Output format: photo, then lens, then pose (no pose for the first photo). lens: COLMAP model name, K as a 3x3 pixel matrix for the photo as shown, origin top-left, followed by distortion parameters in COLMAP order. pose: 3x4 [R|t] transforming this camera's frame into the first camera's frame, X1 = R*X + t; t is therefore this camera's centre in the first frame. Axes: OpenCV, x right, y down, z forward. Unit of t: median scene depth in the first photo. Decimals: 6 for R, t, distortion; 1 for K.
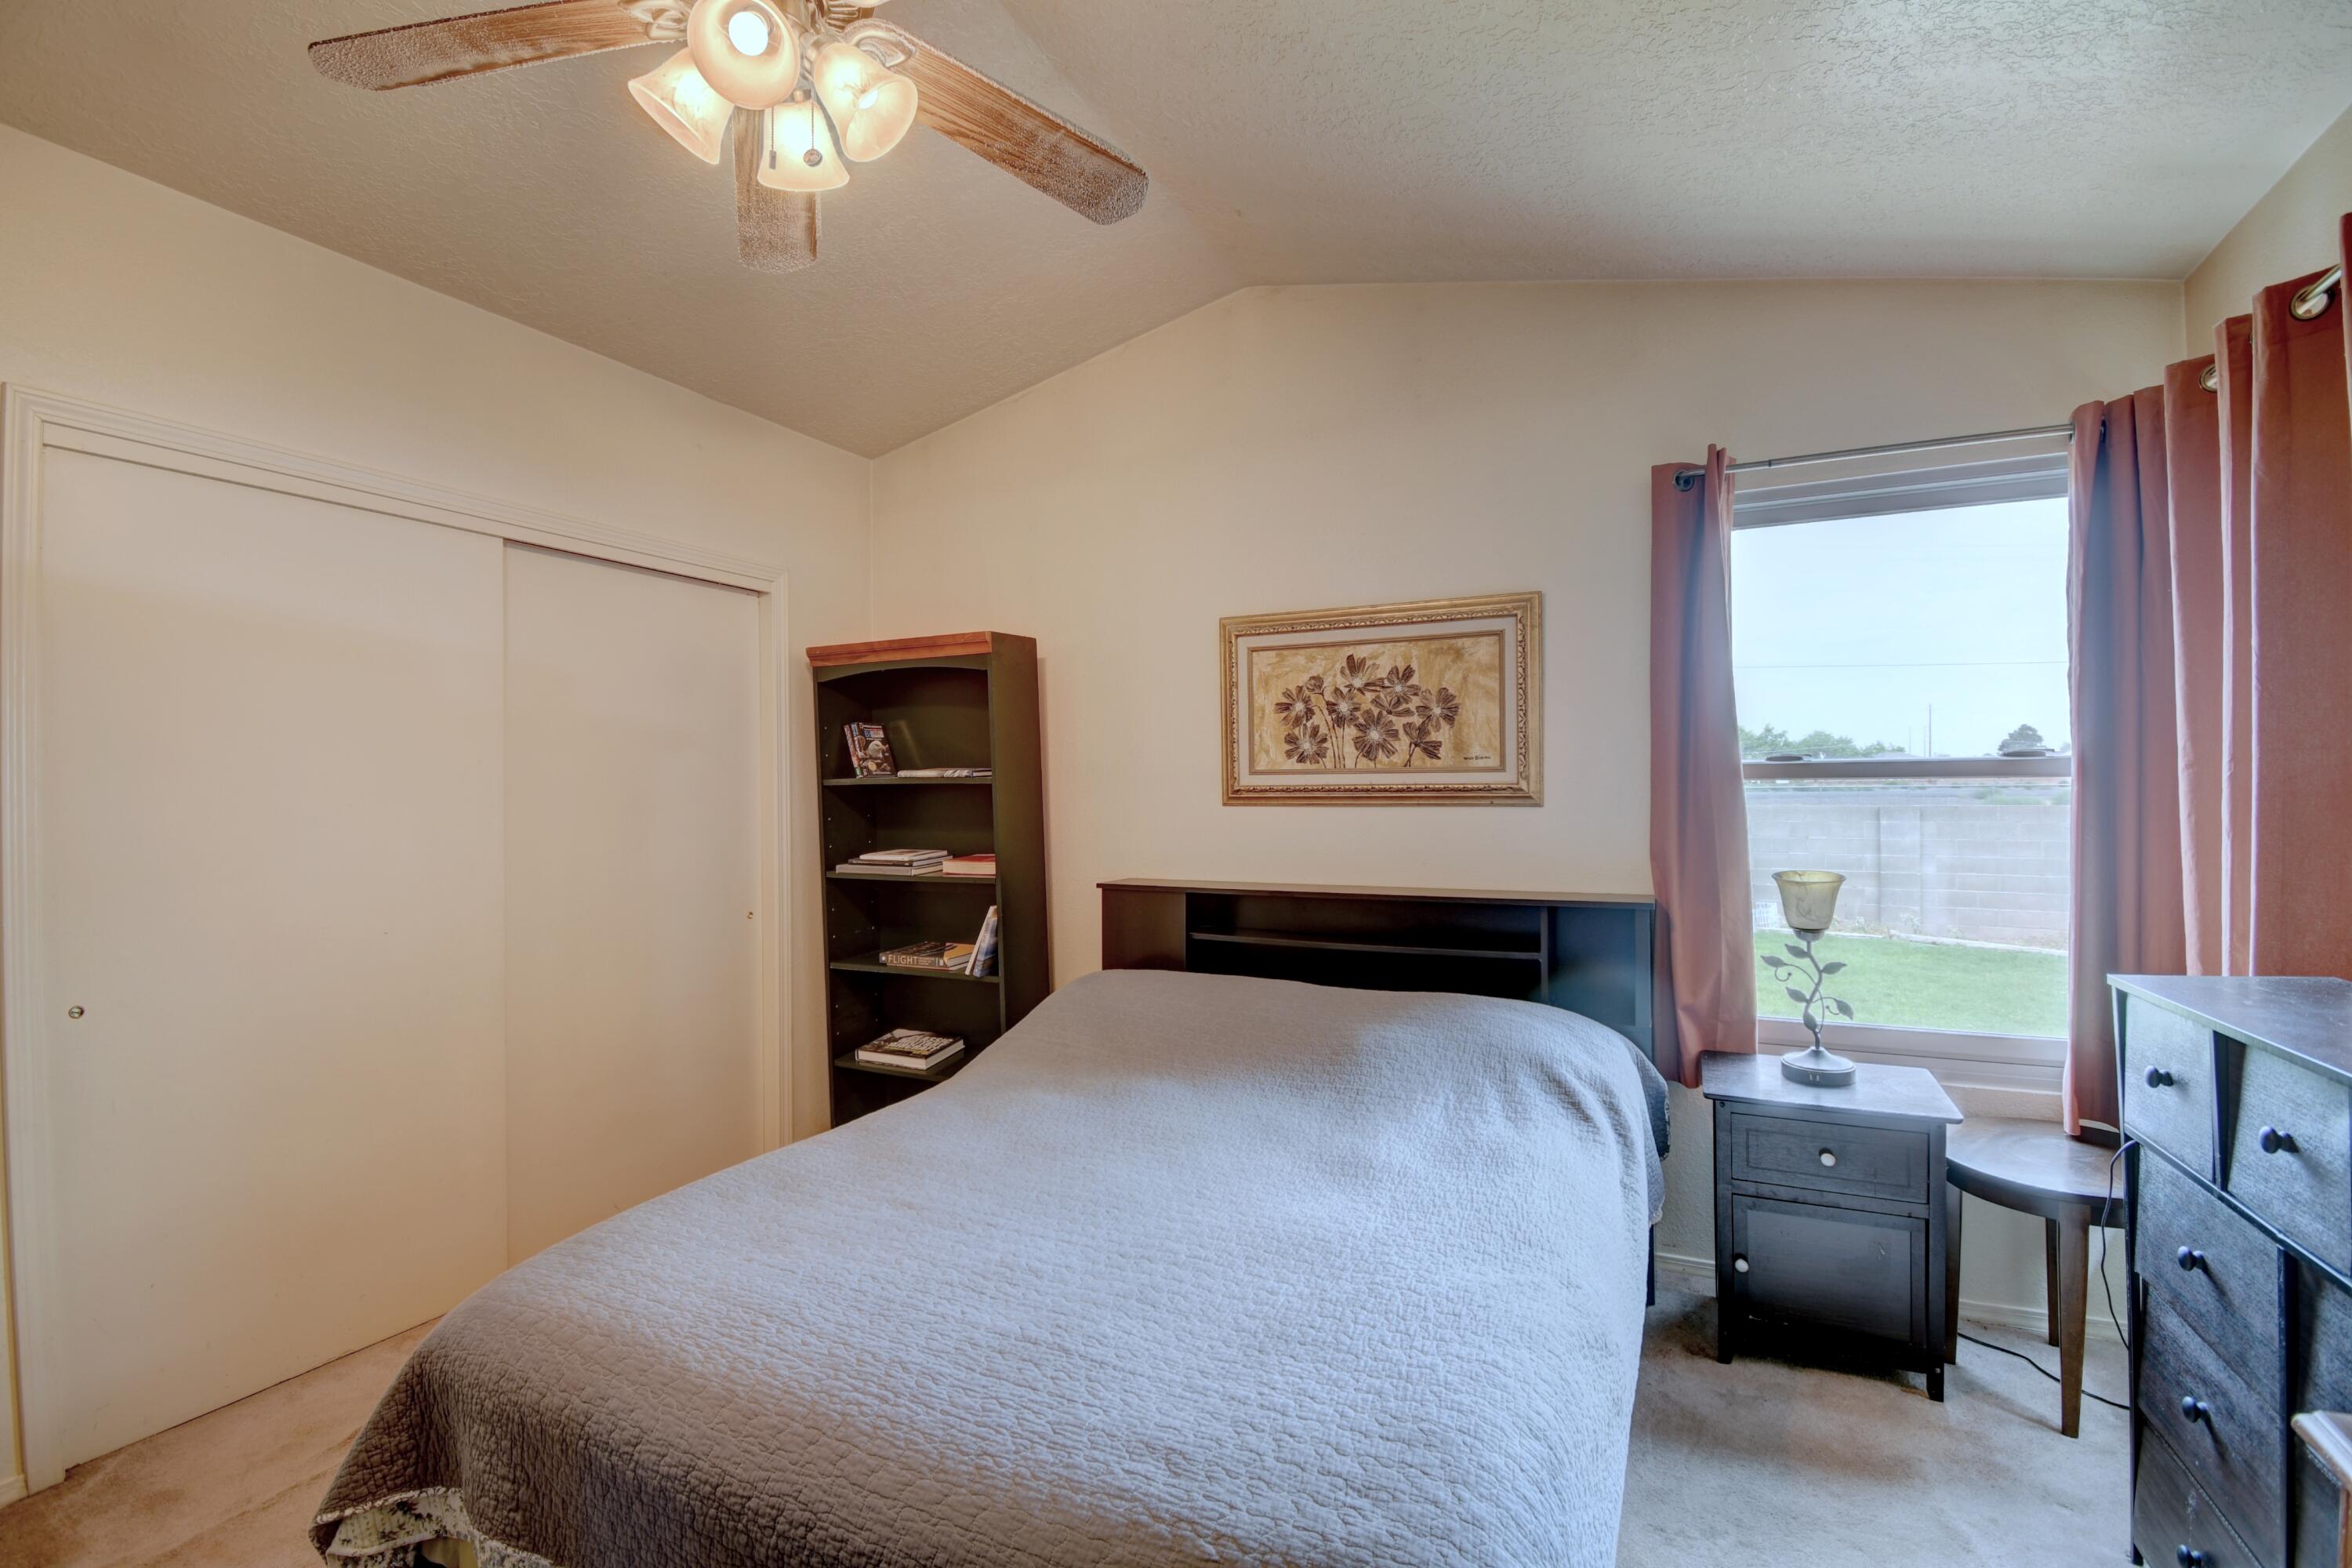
lens RADIAL K [[1051.7, 0, 1168.0], [0, 1051.7, 790.7], [0, 0, 1]] dist [-0.015236, -0.004161]
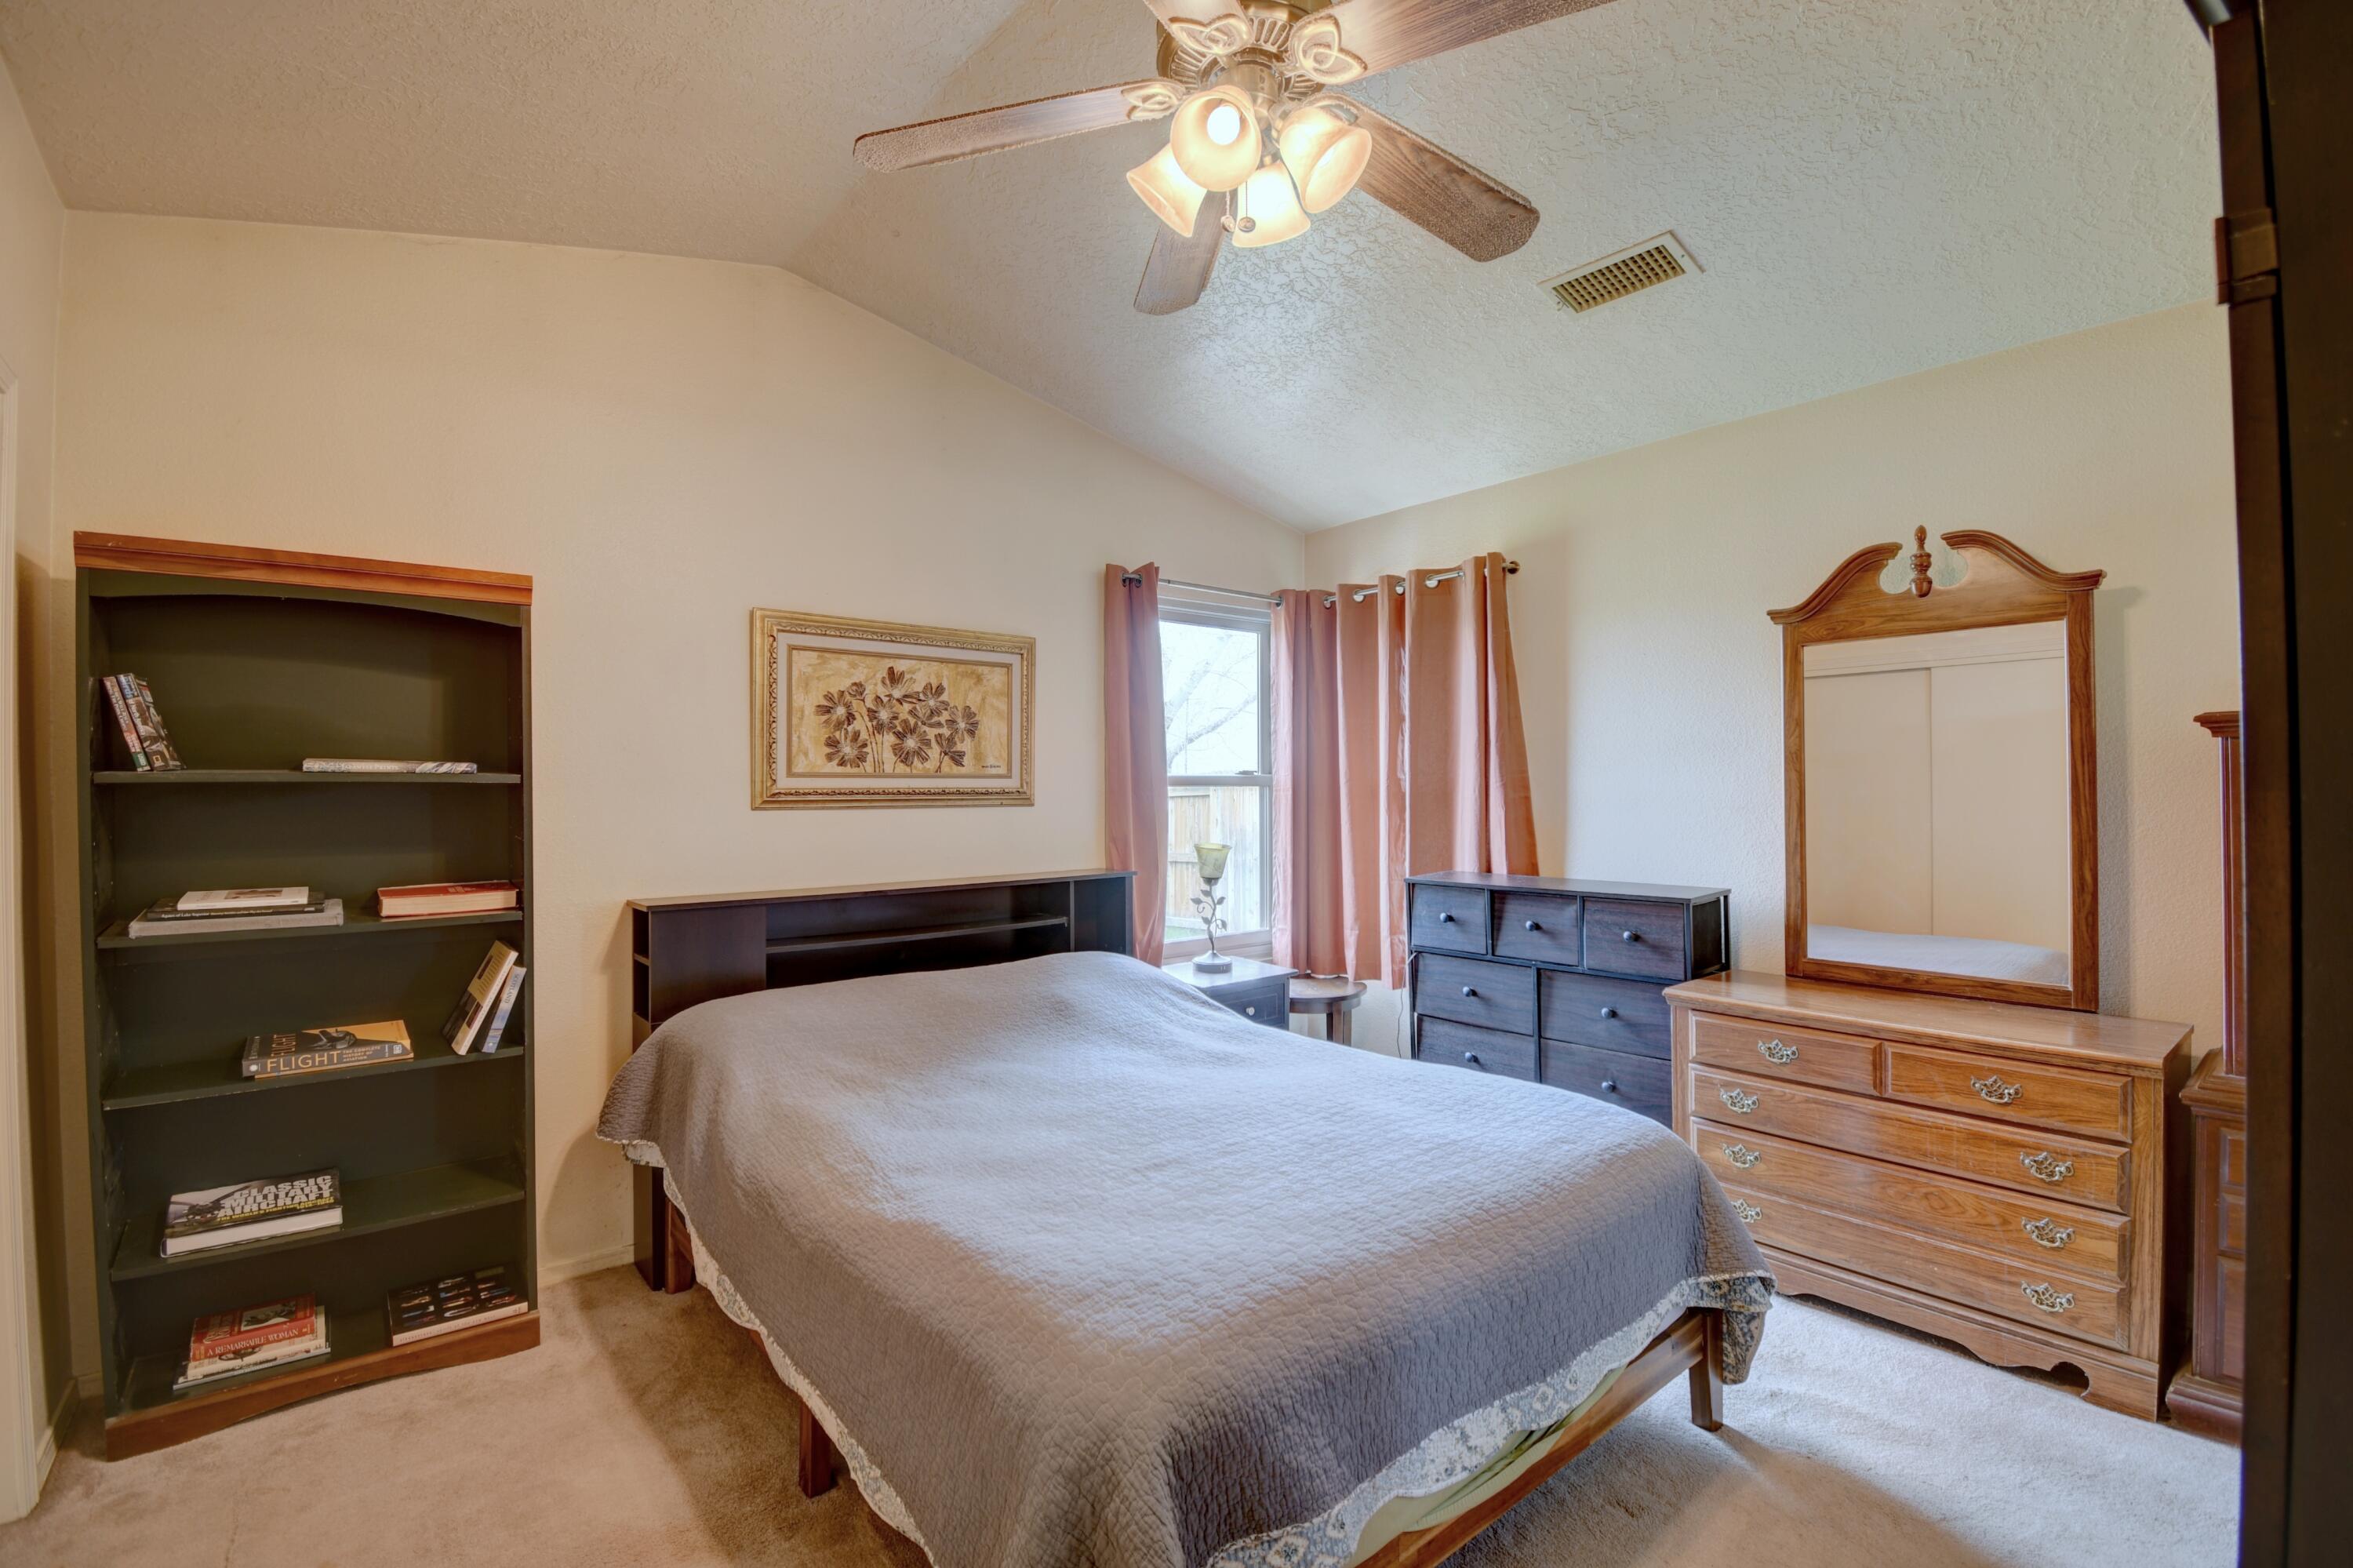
lens RADIAL K [[1052.2, 0, 1177.8], [0, 1052.2, 791.7], [0, 0, 1]] dist [-0.015236, -0.004161]
pose [[0.399701, 0.006232, 0.916624, -0.693555], [0.006948, 0.999928, -0.009829, 0.010672], [-0.916619, 0.010297, 0.399629, 0.305245]]
